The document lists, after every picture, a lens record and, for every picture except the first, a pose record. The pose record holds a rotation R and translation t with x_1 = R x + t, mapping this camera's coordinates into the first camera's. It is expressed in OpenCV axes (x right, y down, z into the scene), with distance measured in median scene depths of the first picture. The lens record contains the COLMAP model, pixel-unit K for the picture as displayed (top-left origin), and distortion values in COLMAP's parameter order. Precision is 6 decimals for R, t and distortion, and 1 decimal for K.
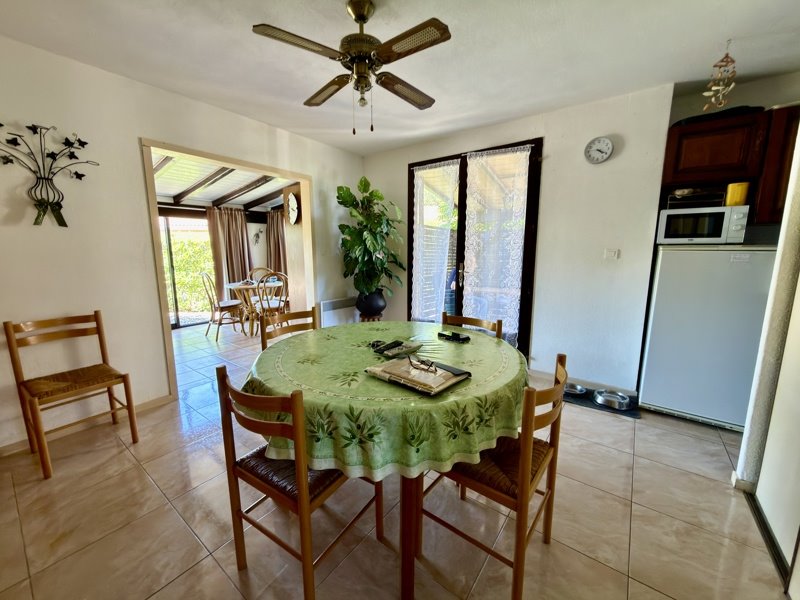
lens RADIAL K [[317.2, 0, 399.9], [0, 317.2, 299.0], [0, 0, 1]] dist [-0.001869, -0.000252]
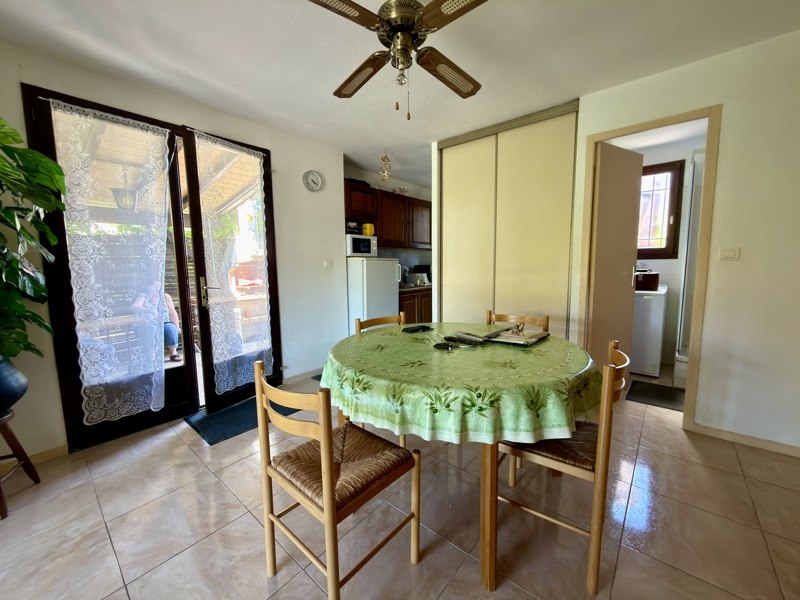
lens RADIAL K [[317.2, 0, 402.3], [0, 317.2, 300.3], [0, 0, 1]] dist [-0.001869, -0.000252]
pose [[0.053453, -0.103284, 0.993215, -0.495216], [0.174622, 0.980277, 0.092541, -0.045139], [-0.983183, 0.168491, 0.070435, 0.487478]]
